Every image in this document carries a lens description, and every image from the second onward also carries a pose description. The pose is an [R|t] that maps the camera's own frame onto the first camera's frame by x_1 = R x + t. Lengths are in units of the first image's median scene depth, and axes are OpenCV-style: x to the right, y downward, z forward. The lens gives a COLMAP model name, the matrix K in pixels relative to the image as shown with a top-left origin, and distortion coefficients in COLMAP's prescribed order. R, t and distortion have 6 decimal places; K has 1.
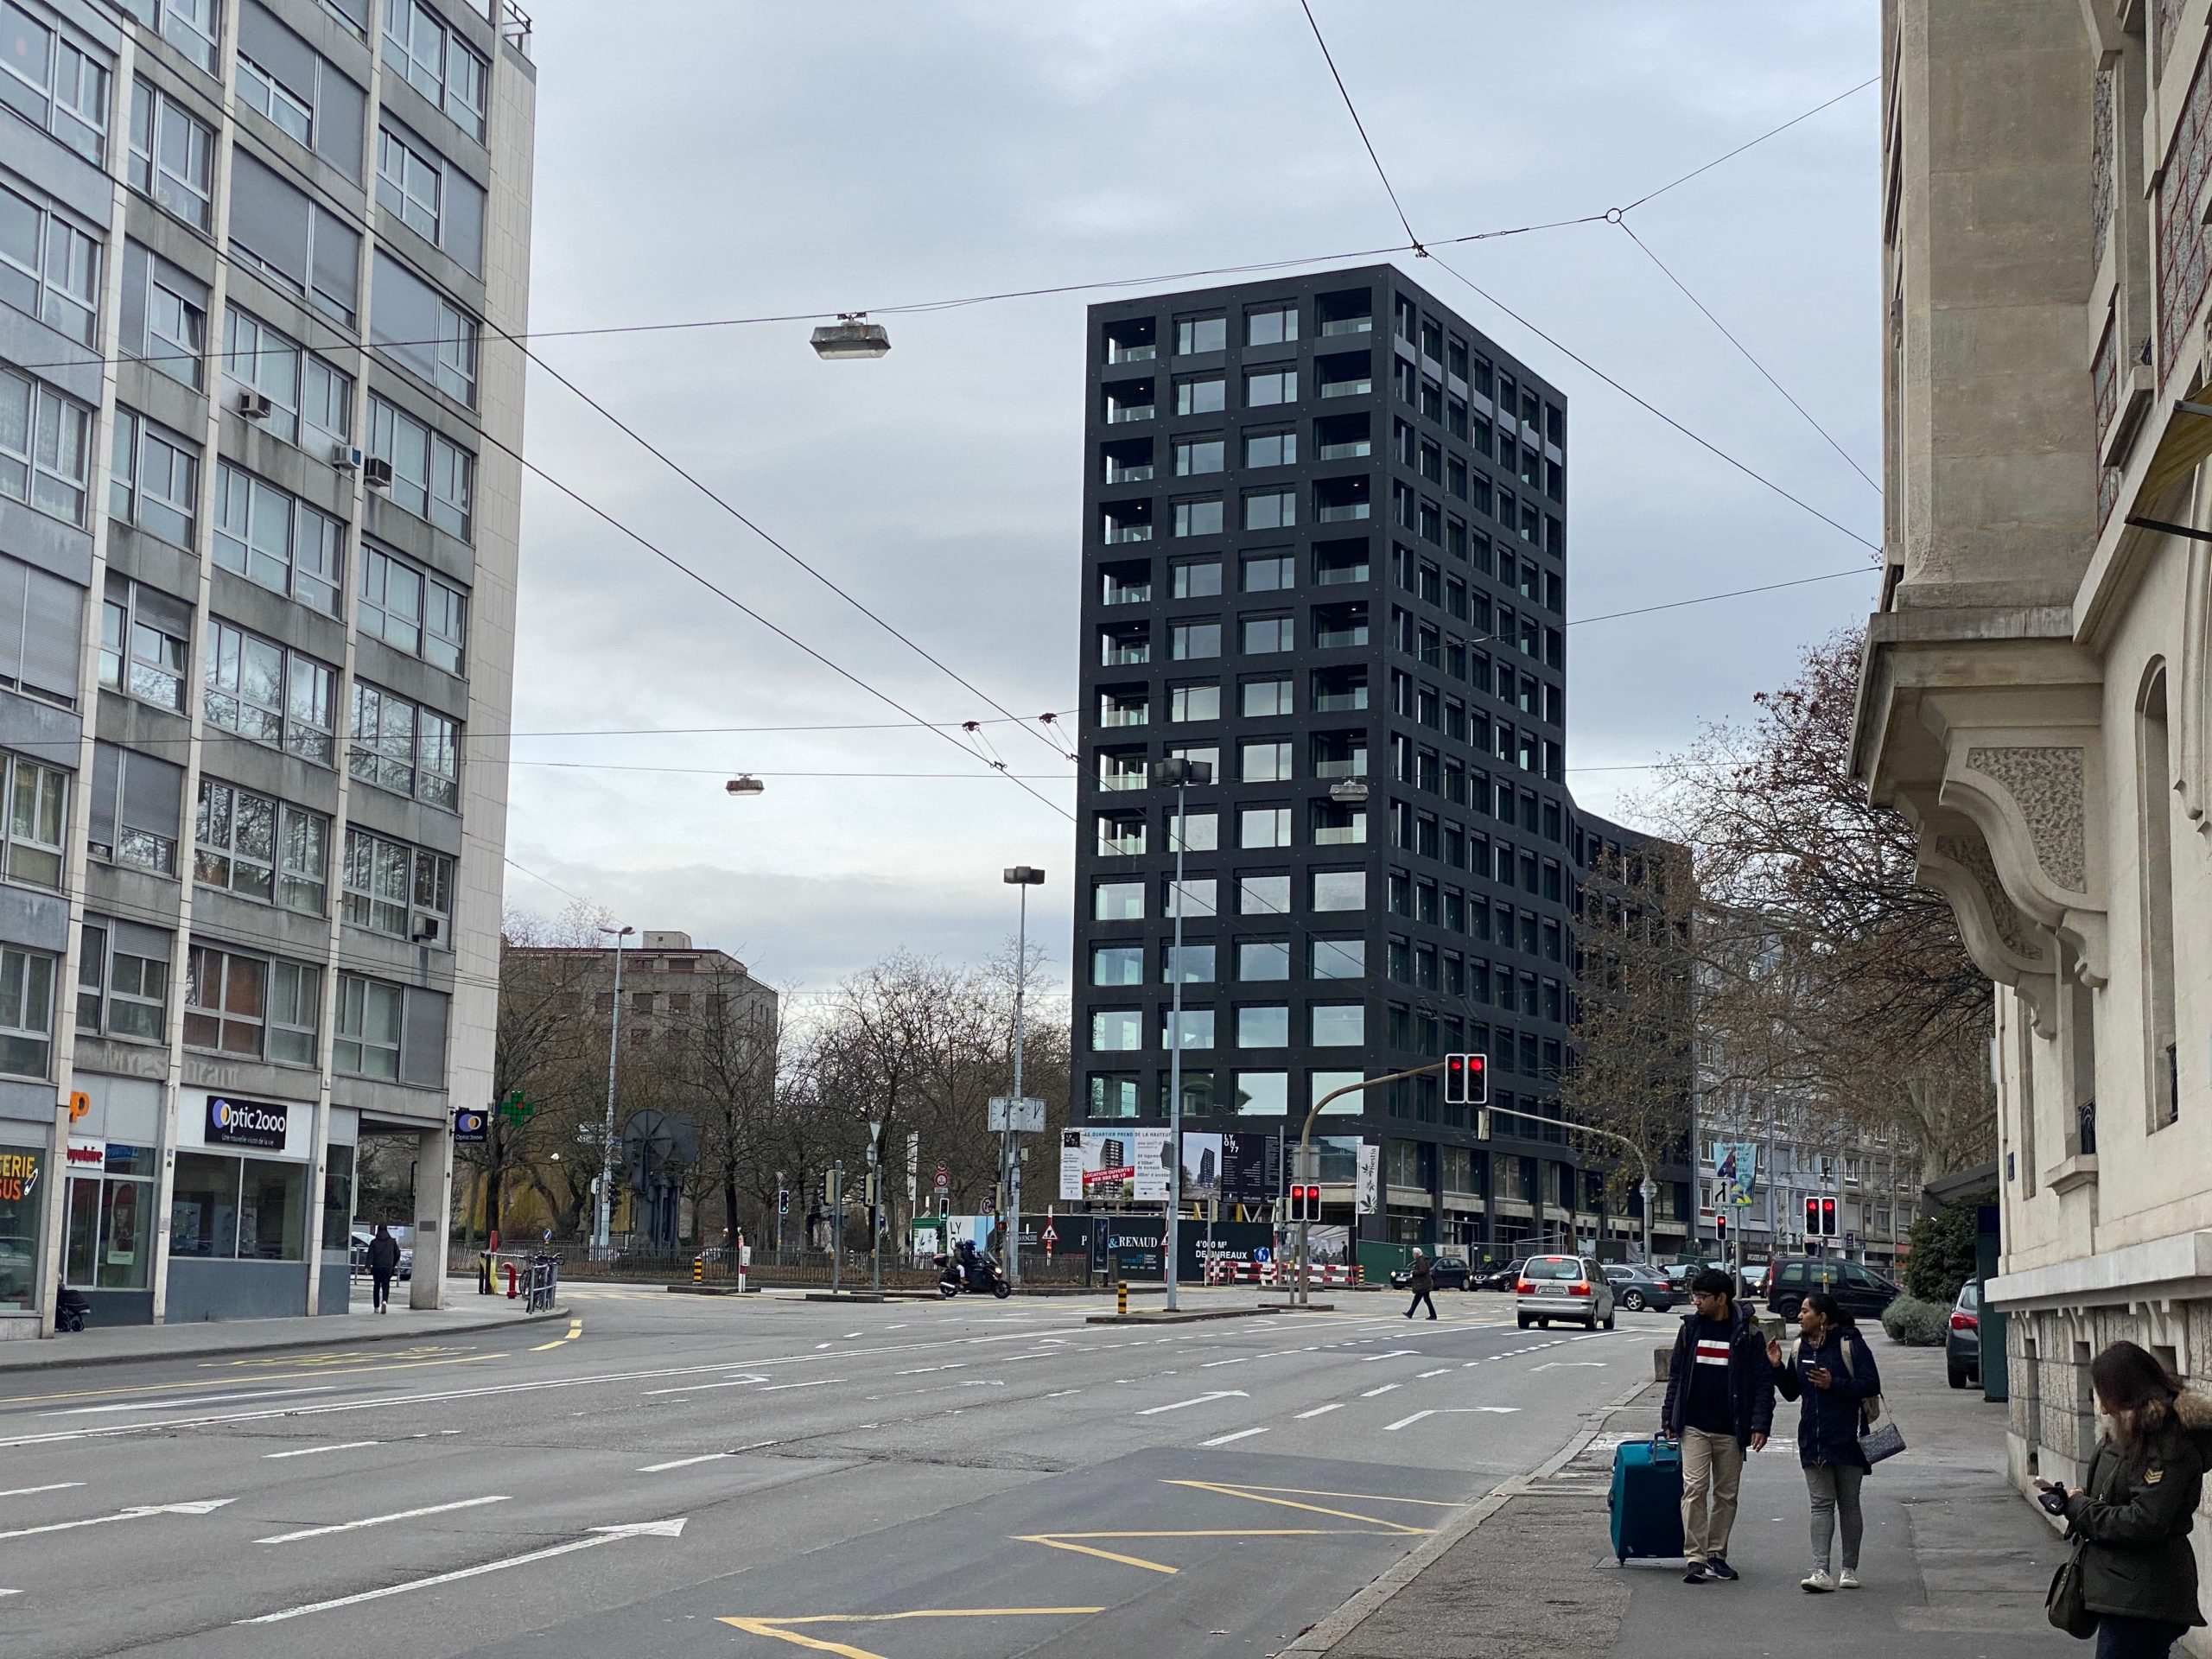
lens RADIAL K [[3274.2, 0, 1123.7], [0, 3274.2, 852.7], [0, 0, 1]] dist [0.093727, 0.000000]
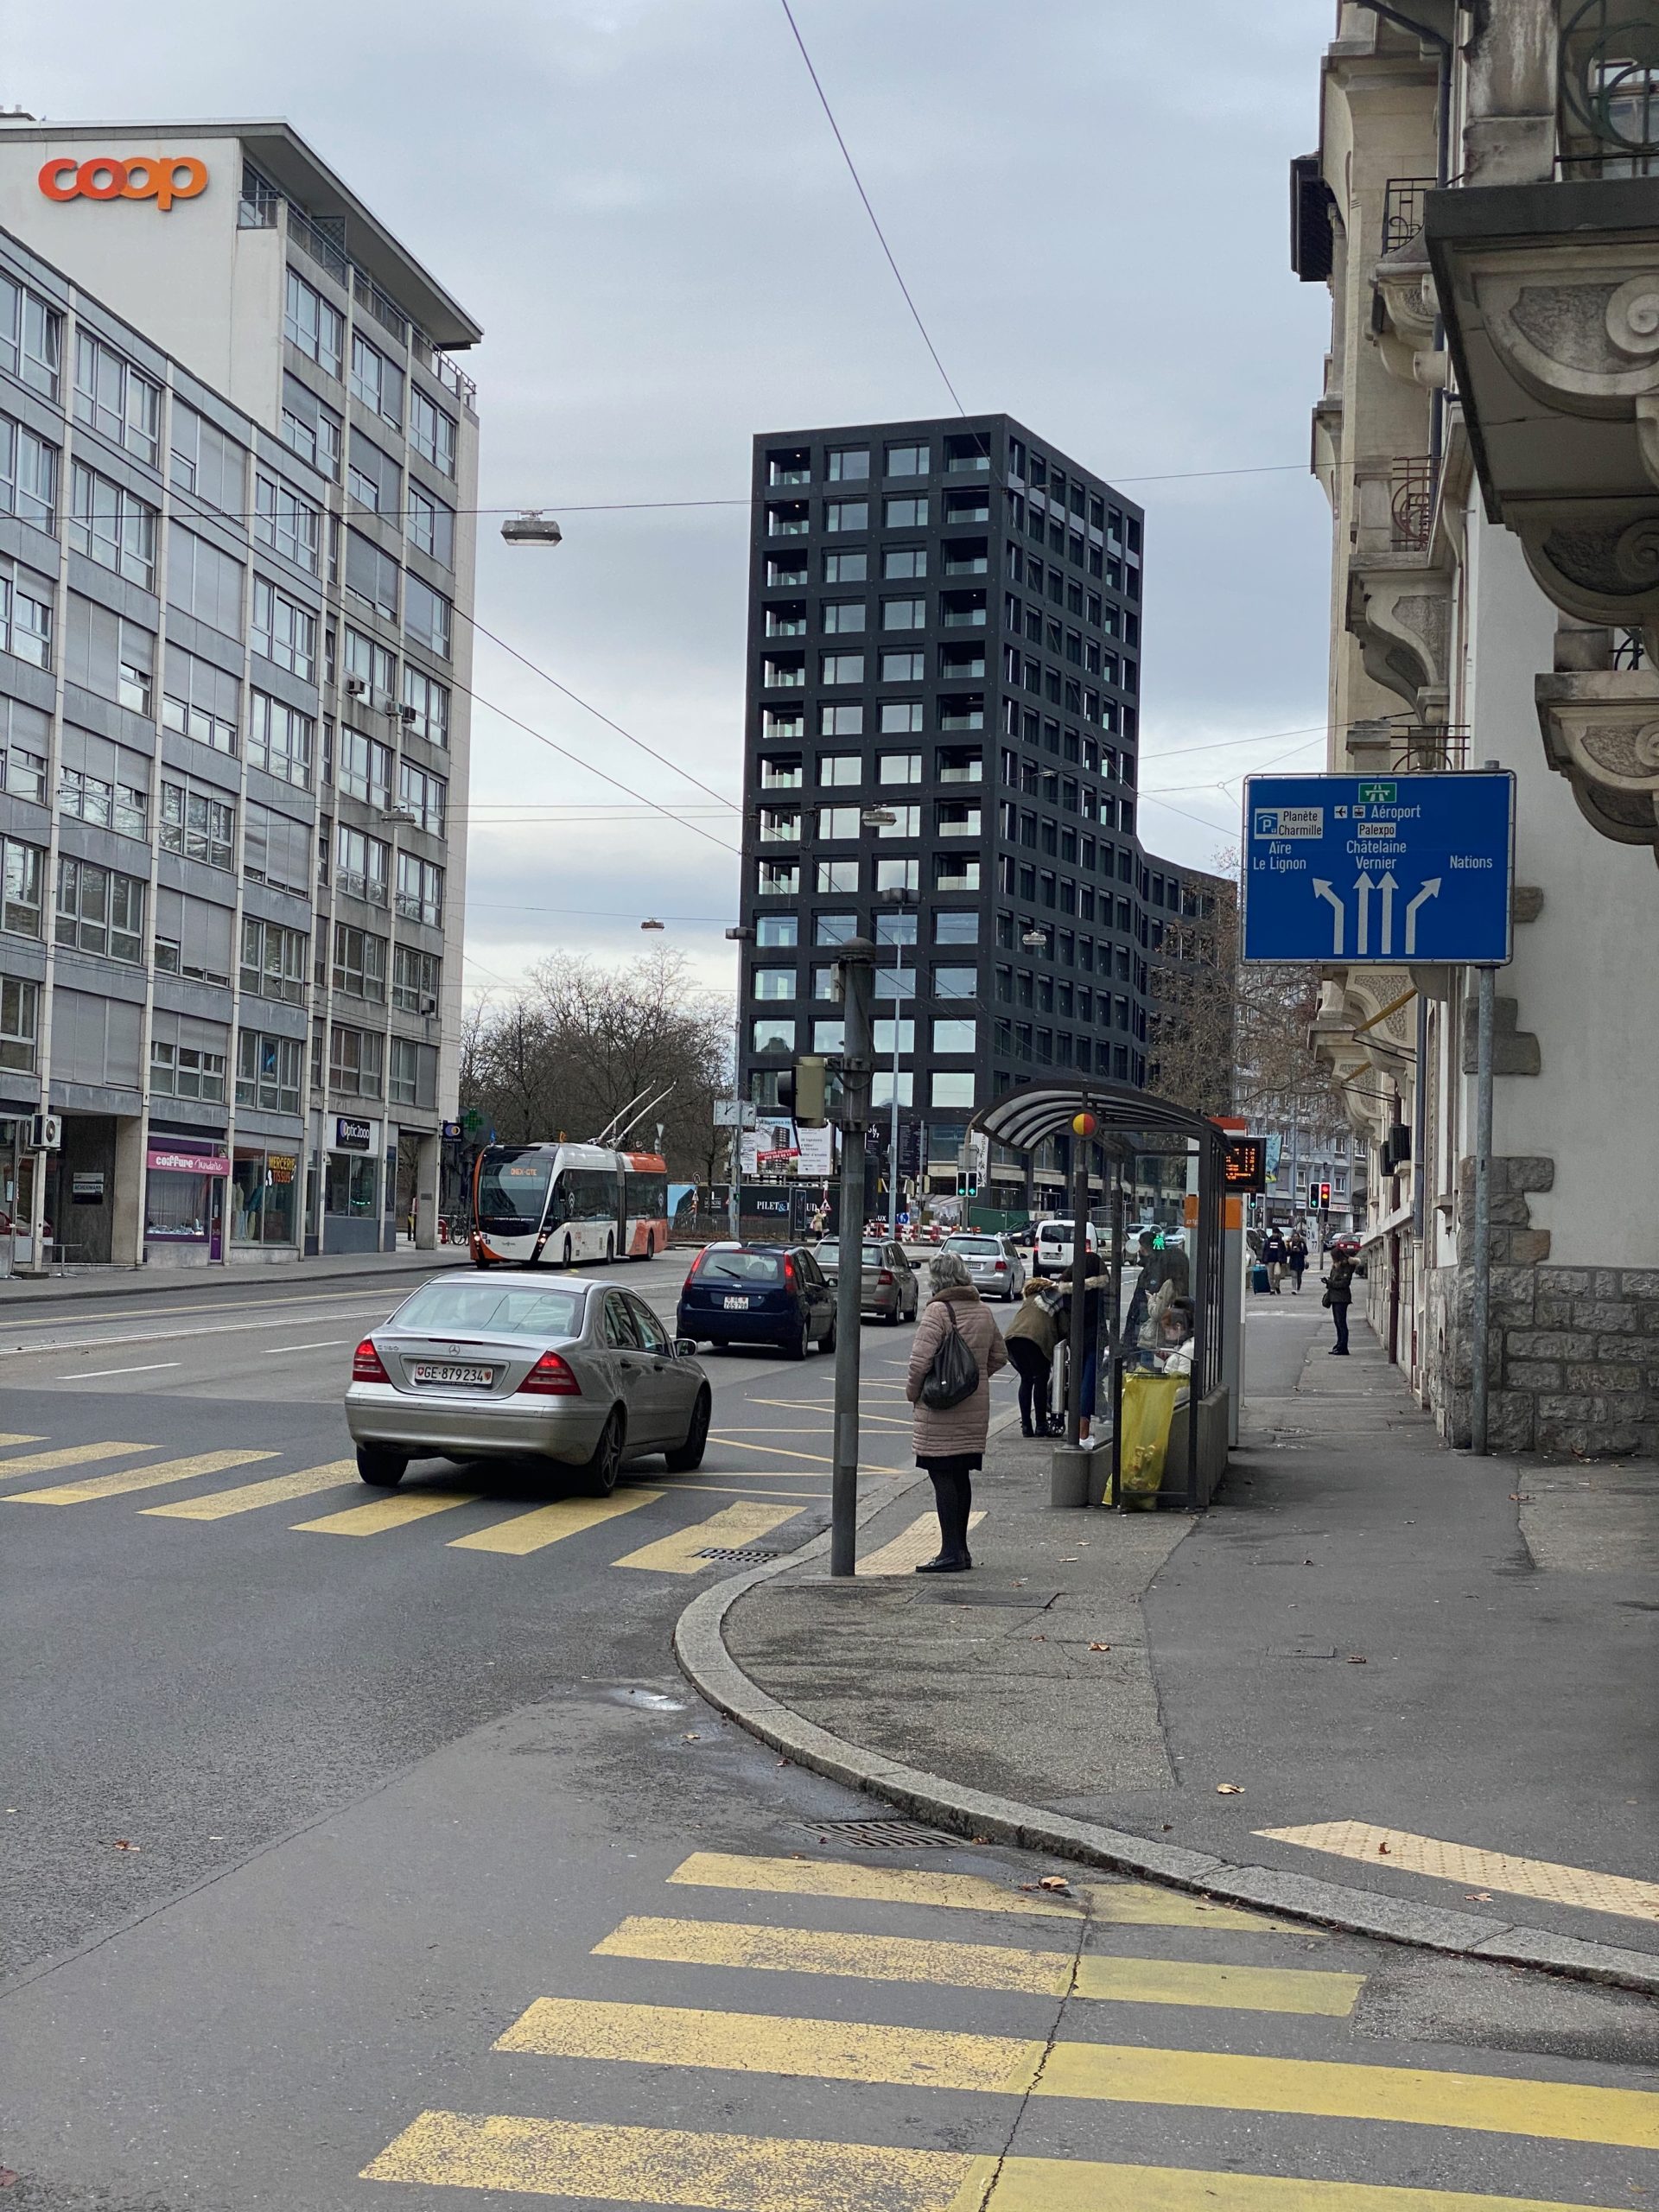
lens RADIAL K [[3274.2, 0, 831.6], [0, 3274.2, 1097.0], [0, 0, 1]] dist [0.093727, 0.000000]
pose [[0.998646, 0.009948, 0.051070, -0.049843], [-0.014320, 0.996195, 0.085973, -0.034348], [-0.050020, -0.086588, 0.994988, -0.270076]]
